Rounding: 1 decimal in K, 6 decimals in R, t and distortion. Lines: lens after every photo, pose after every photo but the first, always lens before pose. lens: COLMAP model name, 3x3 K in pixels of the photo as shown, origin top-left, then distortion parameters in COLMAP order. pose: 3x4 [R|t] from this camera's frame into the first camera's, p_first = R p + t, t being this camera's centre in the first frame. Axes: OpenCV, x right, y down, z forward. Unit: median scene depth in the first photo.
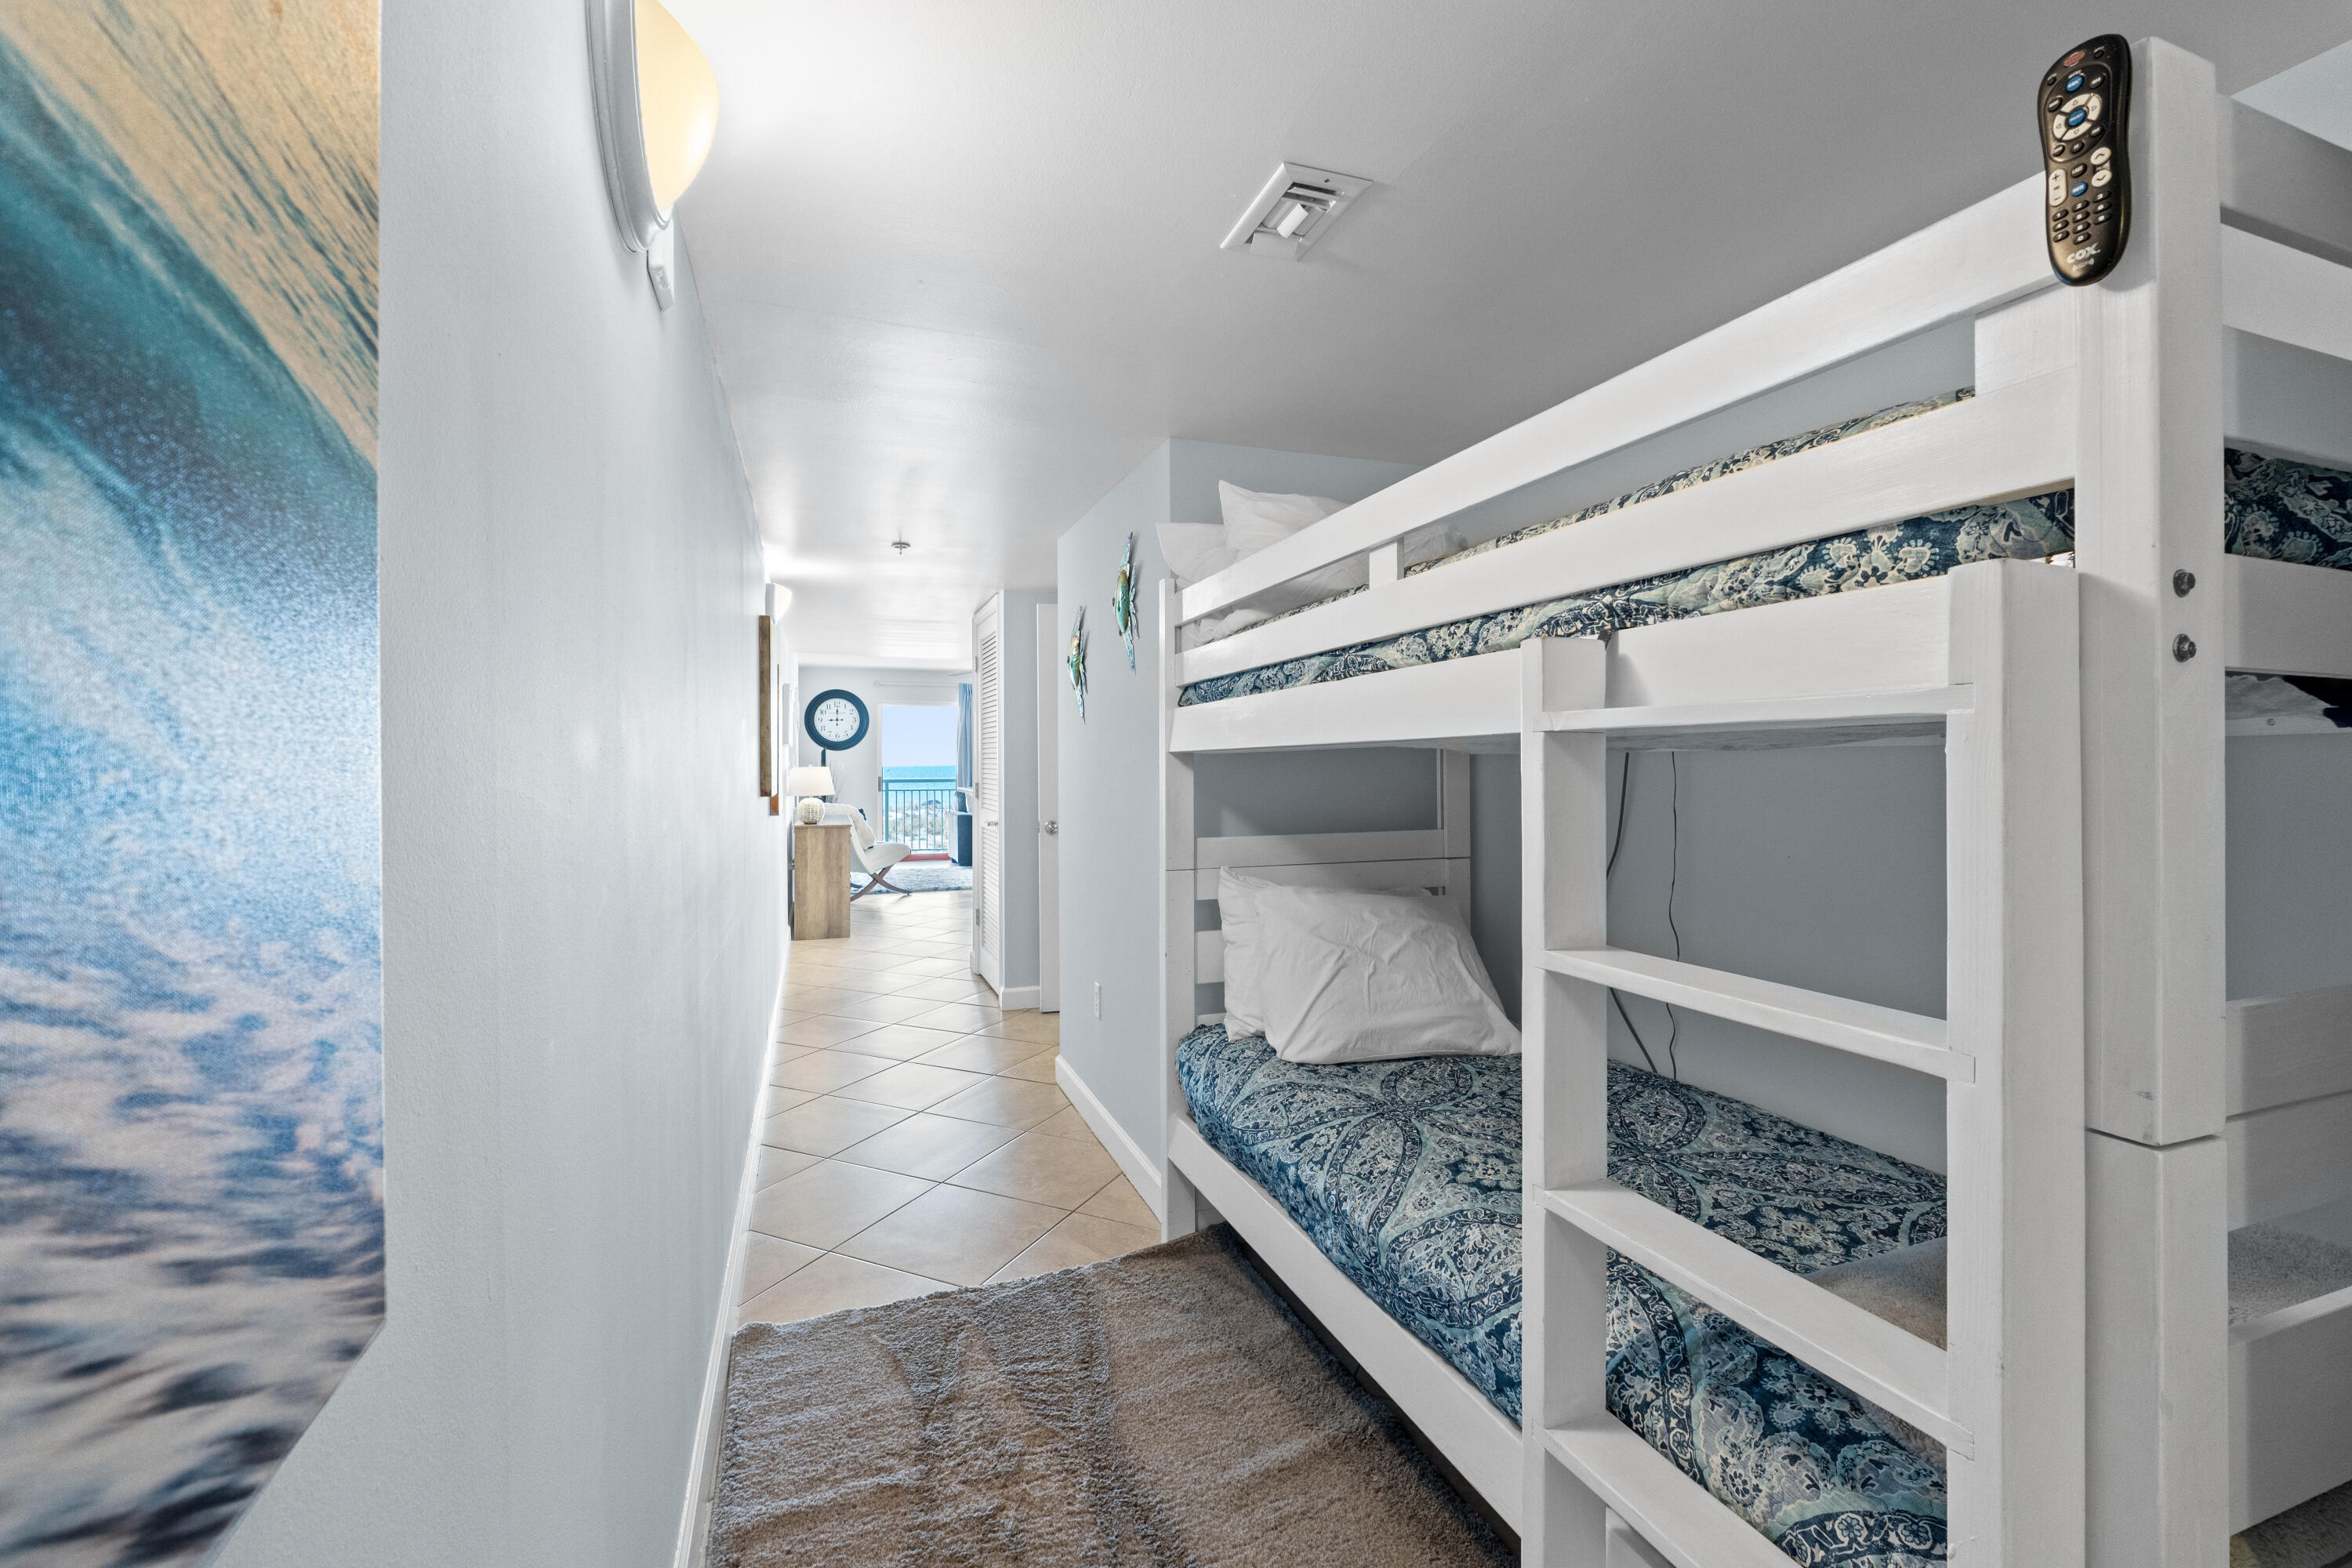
lens RADIAL K [[988.1, 0, 1163.0], [0, 988.1, 769.9], [0, 0, 1]] dist [-0.002463, -0.000110]
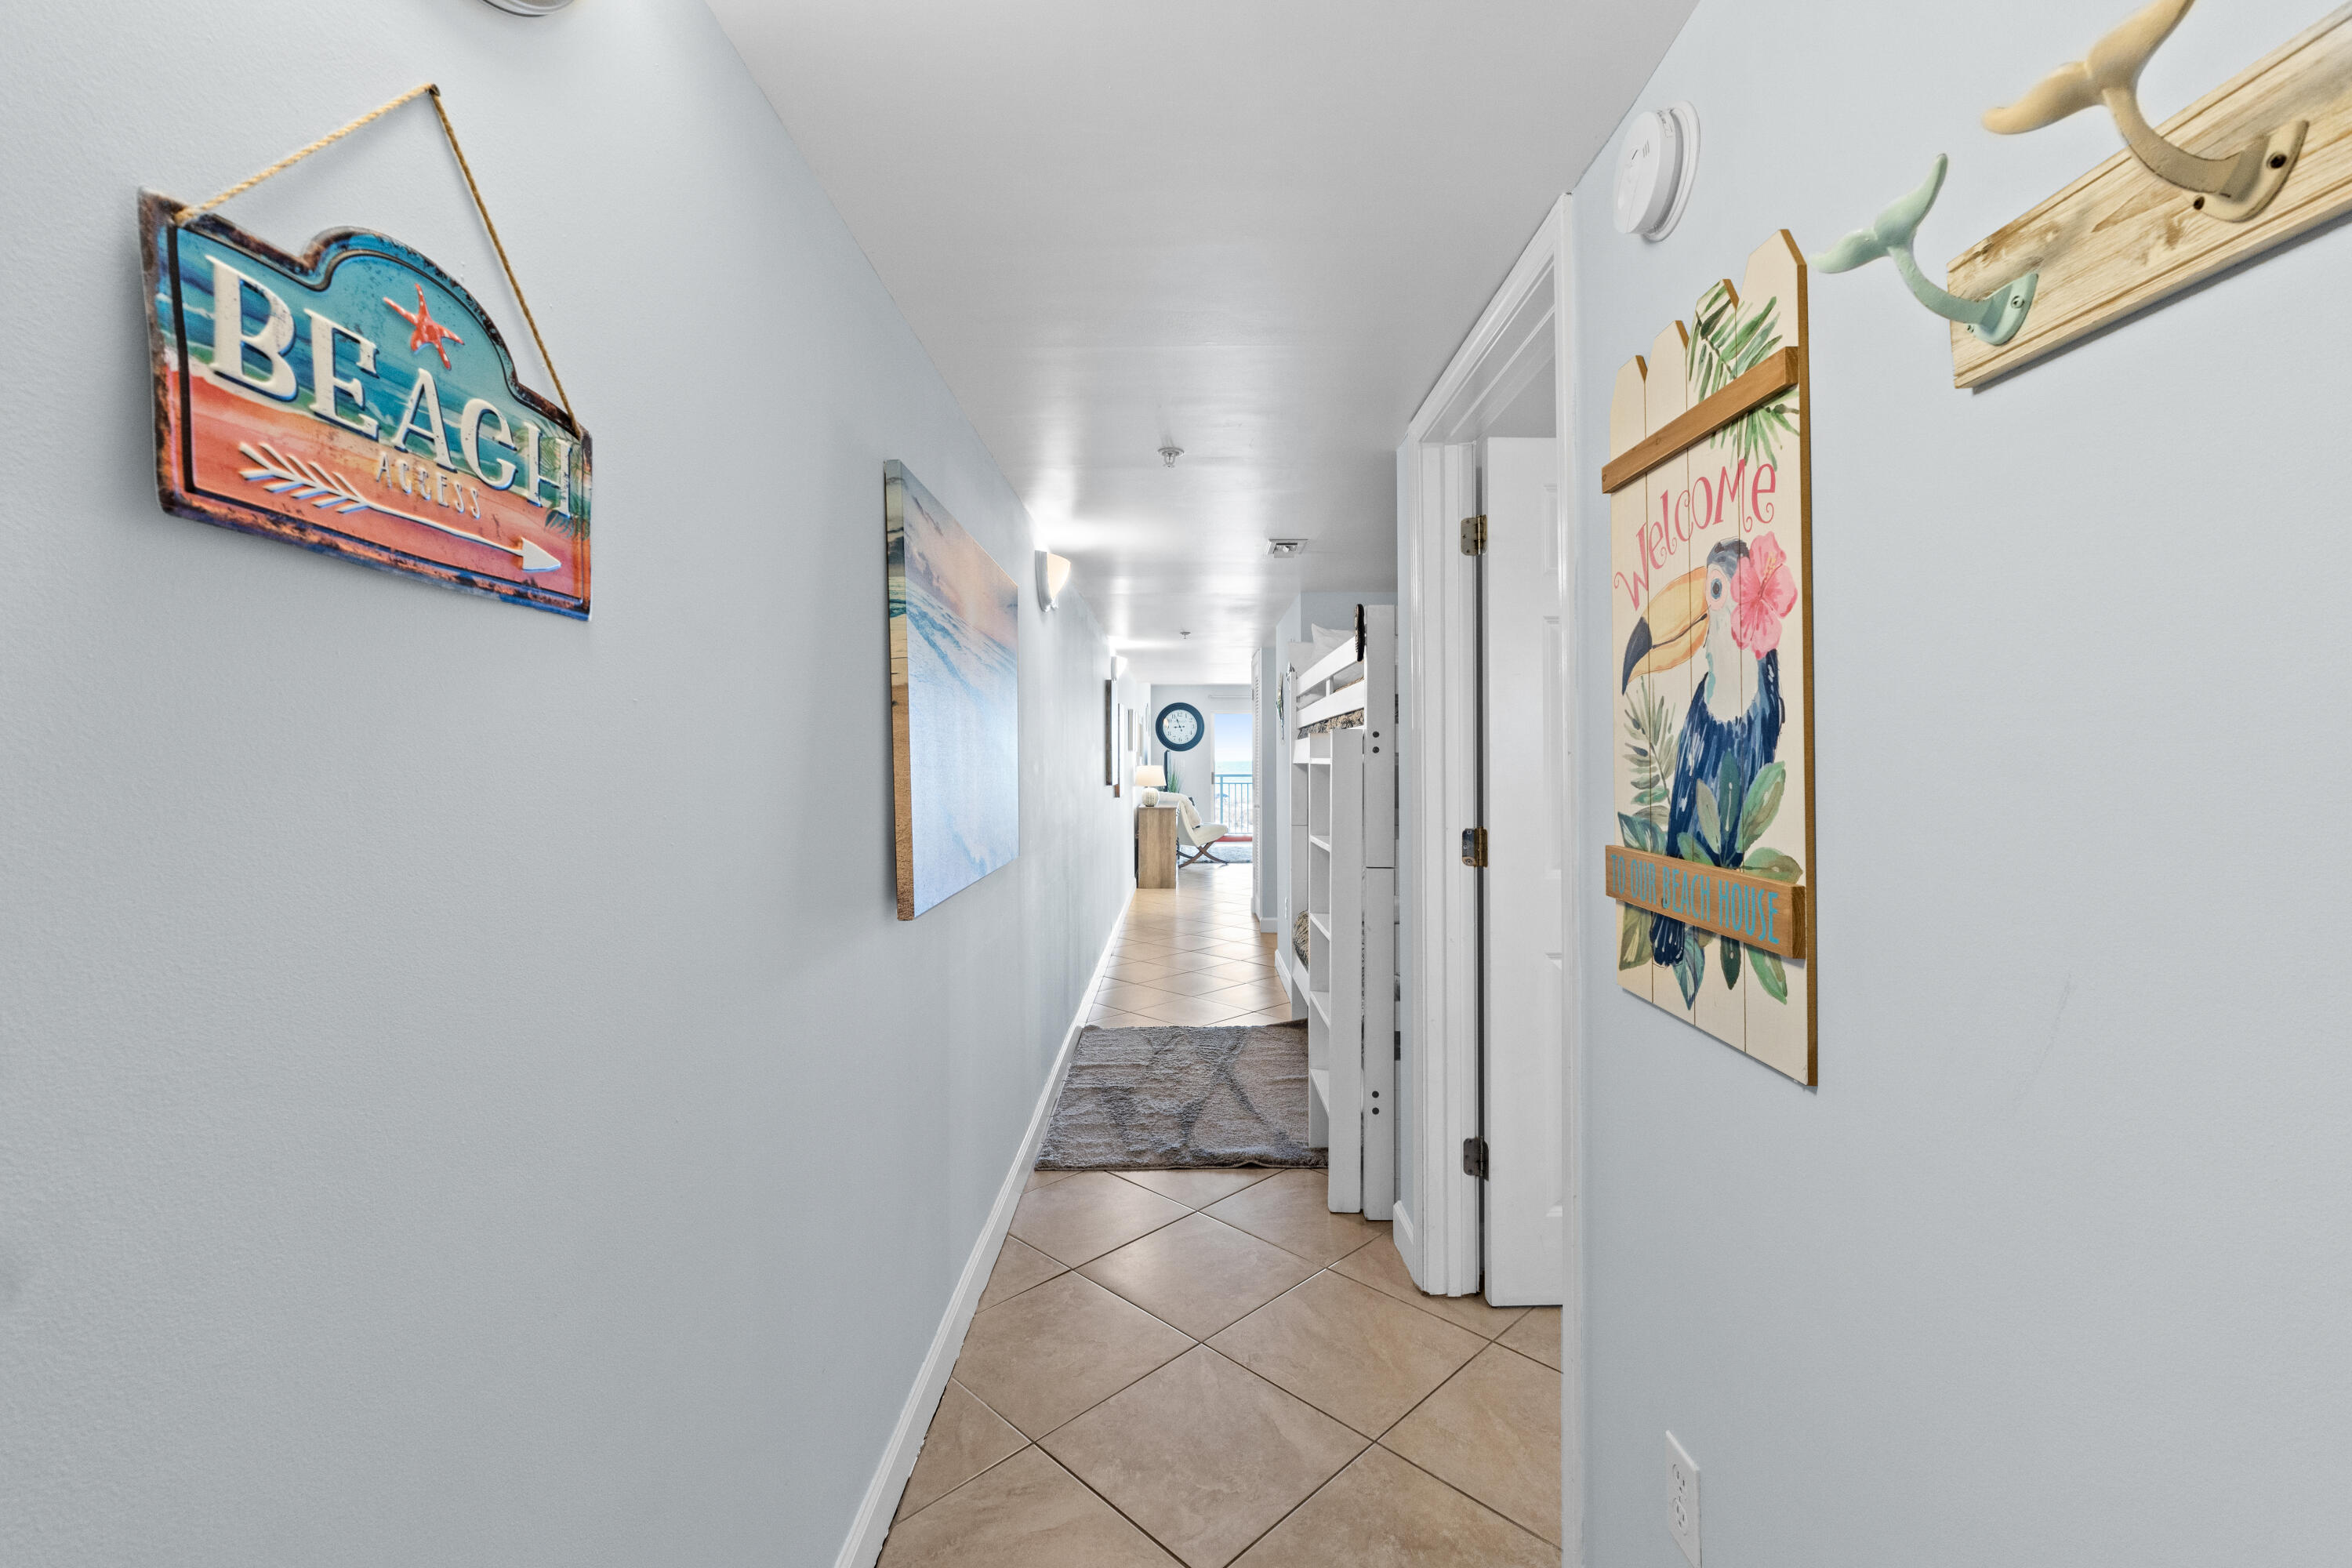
lens RADIAL K [[988.1, 0, 1163.0], [0, 988.1, 769.9], [0, 0, 1]] dist [-0.002463, -0.000110]
pose [[0.935834, 0.004131, -0.352418, 0.188373], [-0.002316, 0.999982, 0.005570, -0.006001], [0.352435, -0.004396, 0.935826, -0.370833]]
